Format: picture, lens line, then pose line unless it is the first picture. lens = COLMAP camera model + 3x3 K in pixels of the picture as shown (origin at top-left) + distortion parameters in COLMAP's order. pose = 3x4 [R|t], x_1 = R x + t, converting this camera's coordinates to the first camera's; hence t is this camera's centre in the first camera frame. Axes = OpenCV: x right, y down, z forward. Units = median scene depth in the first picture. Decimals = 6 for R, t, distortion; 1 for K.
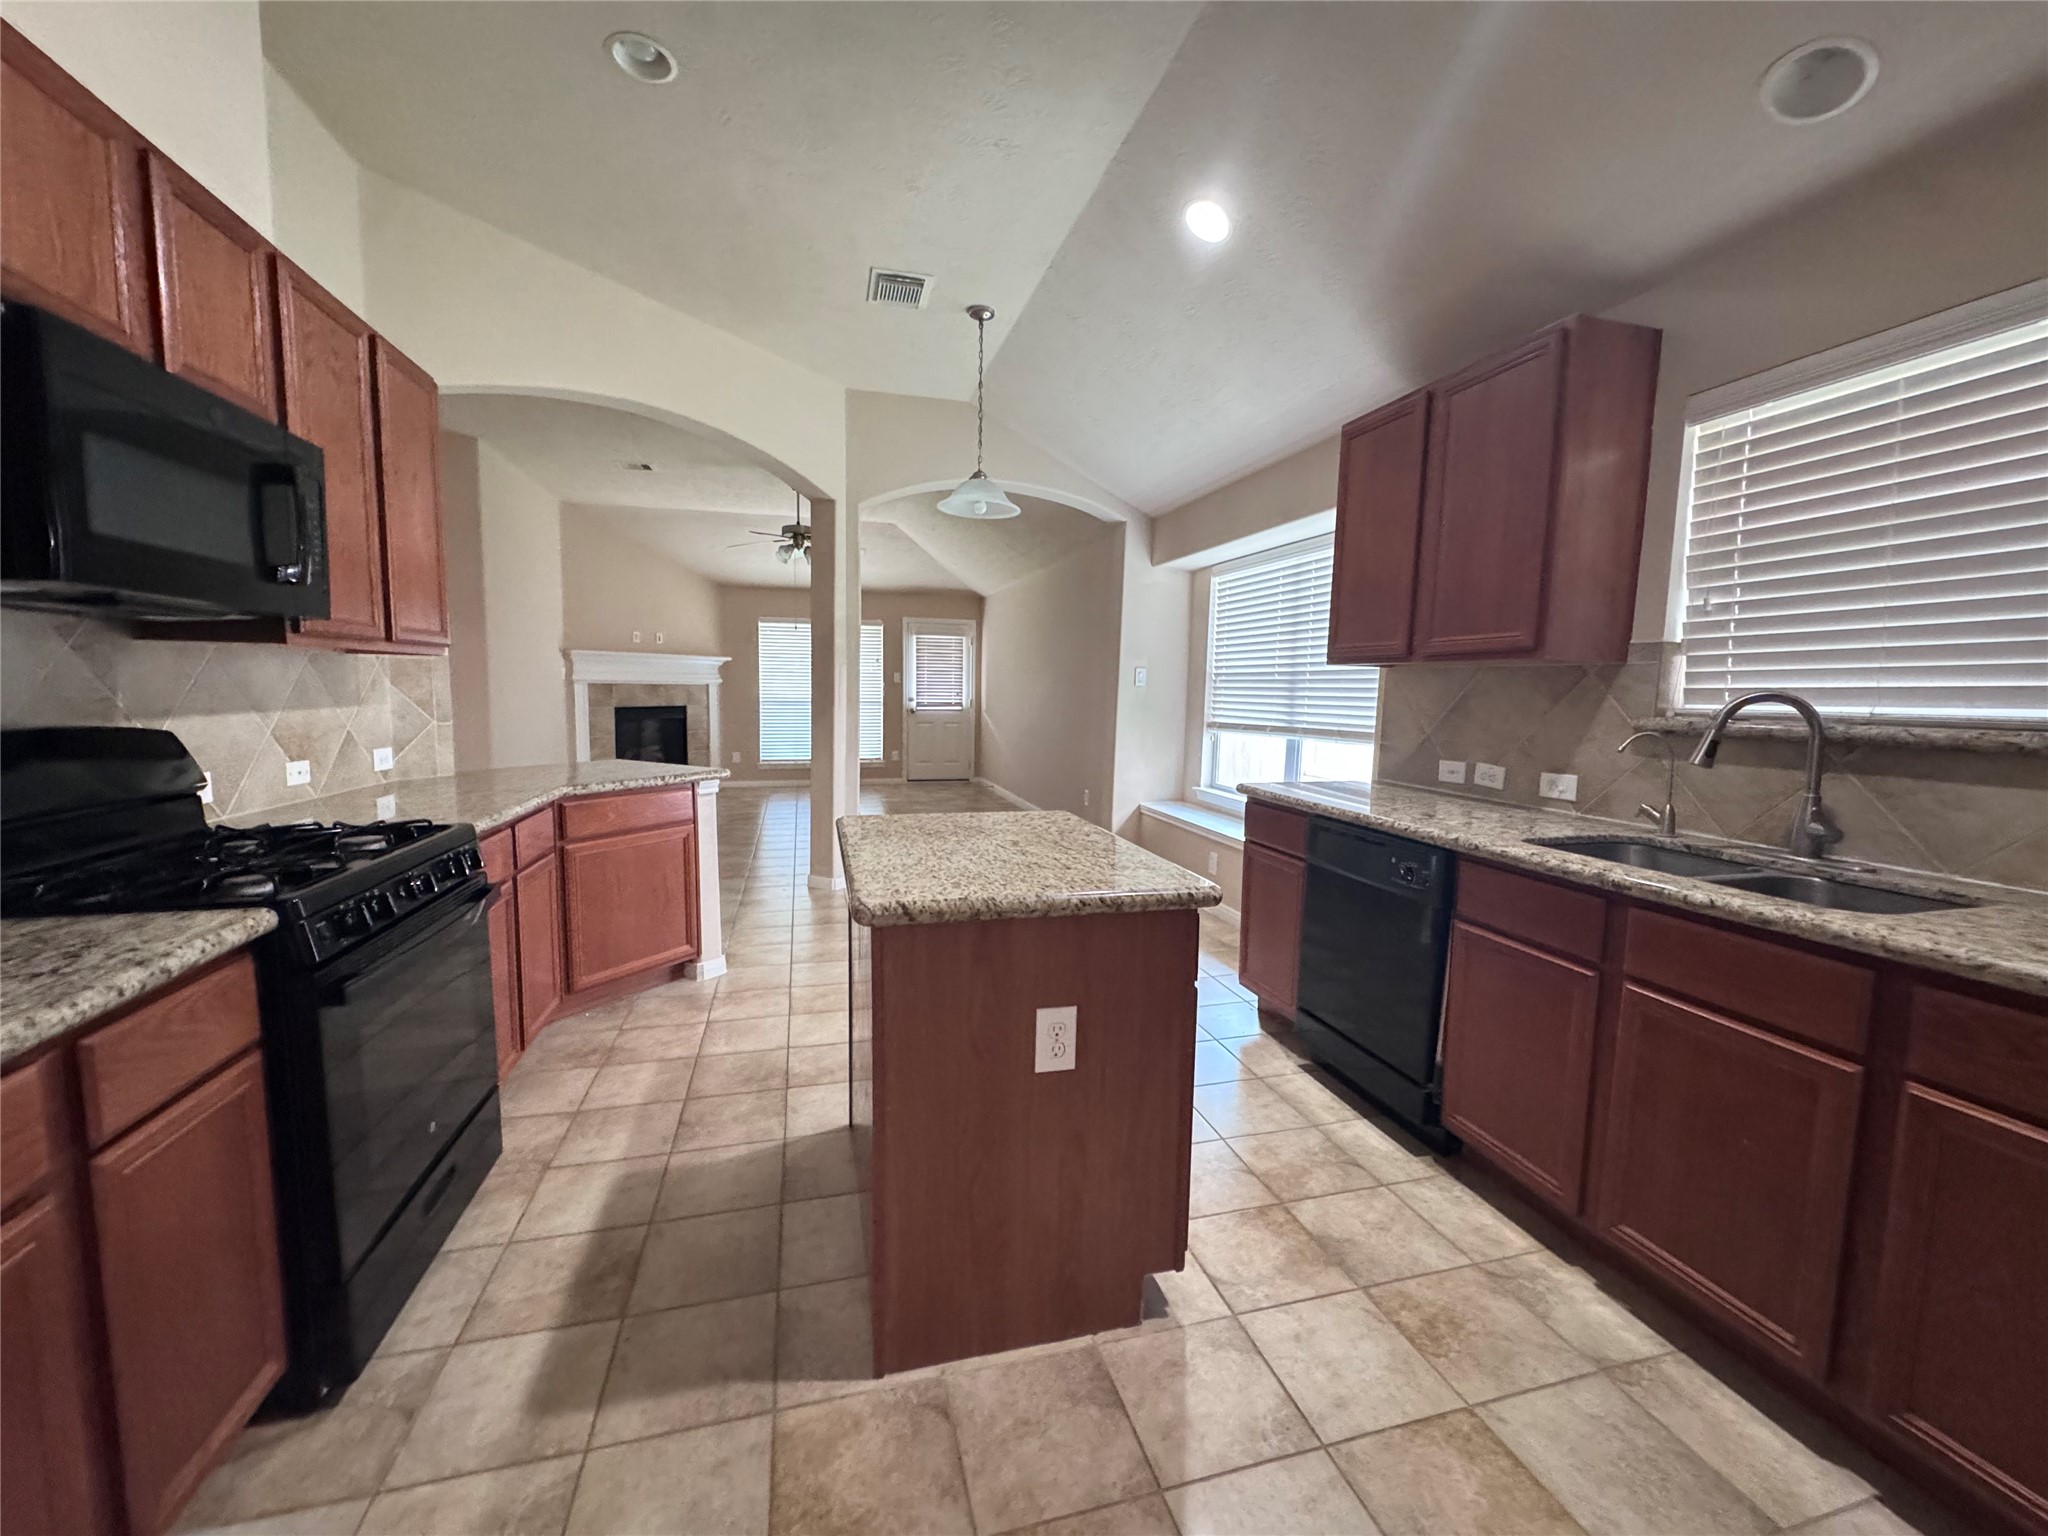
lens RADIAL K [[817.0, 0, 1021.9], [0, 817.0, 767.7], [0, 0, 1]] dist [-0.005049, 0.000457]
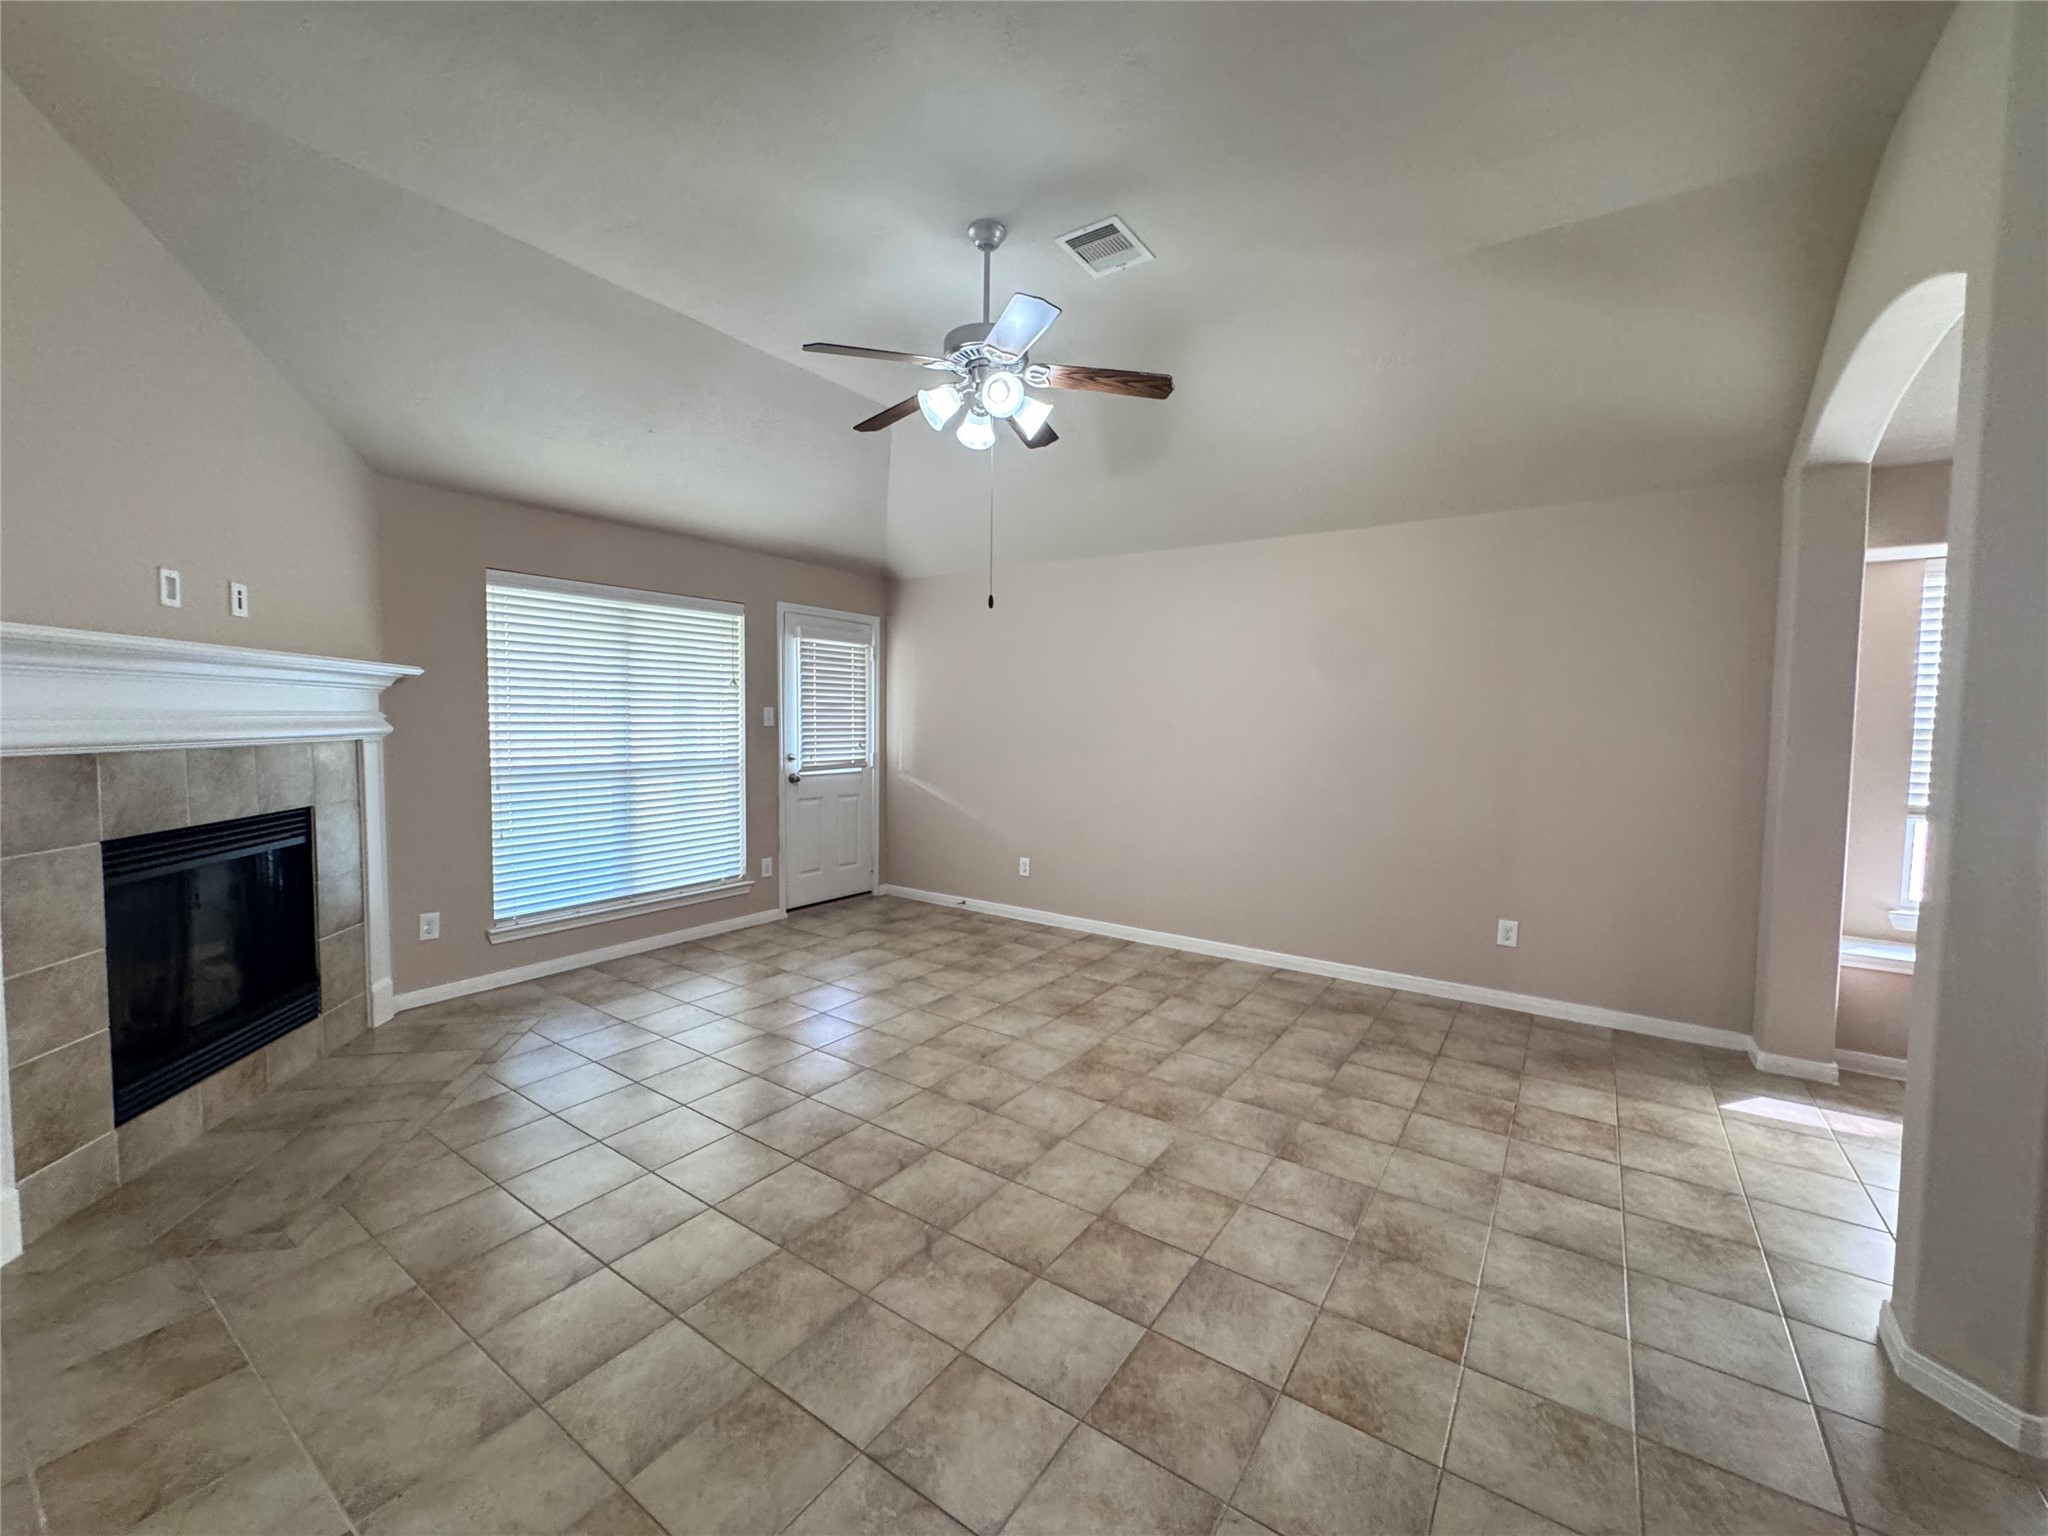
lens RADIAL K [[820.3, 0, 1024.0], [0, 820.3, 768.0], [0, 0, 1]] dist [-0.005681, 0.000705]
pose [[0.764772, -0.043235, 0.642848, -1.638038], [0.061295, 0.998103, -0.005793, -0.291735], [-0.641378, 0.043833, 0.765971, 2.246841]]
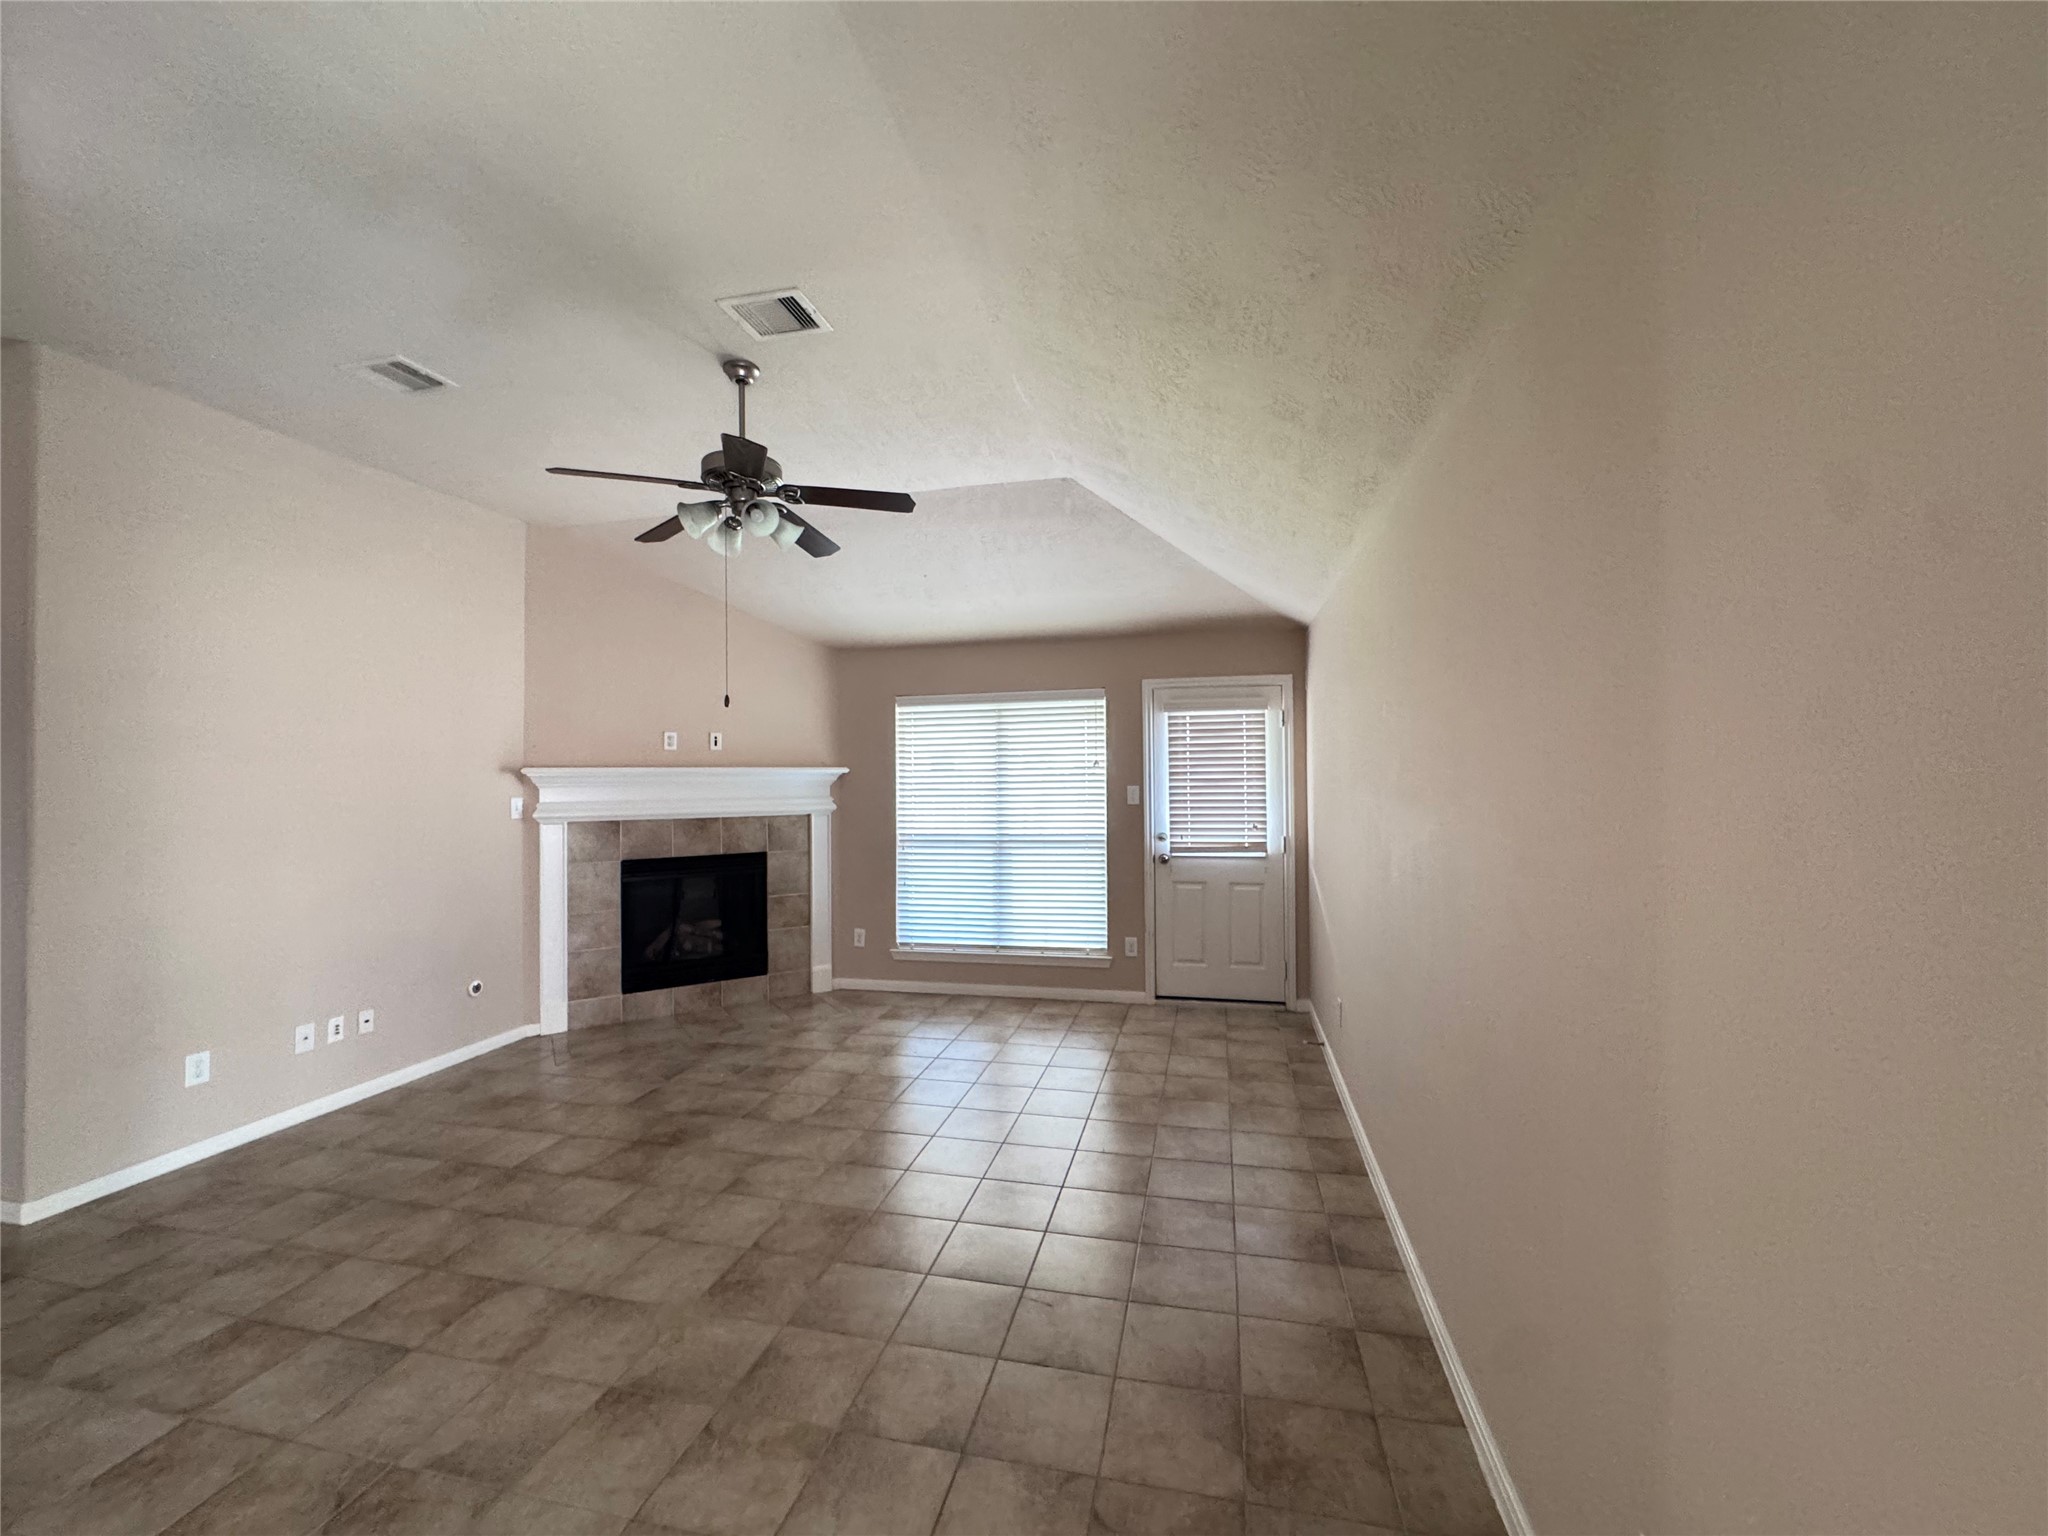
lens RADIAL K [[820.3, 0, 1024.0], [0, 820.3, 768.0], [0, 0, 1]] dist [-0.005681, 0.000705]
pose [[0.879414, -0.030189, -0.475100, 0.154141], [-0.023866, 0.993937, -0.107334, -0.313641], [0.475460, 0.105729, 0.873361, 2.292952]]
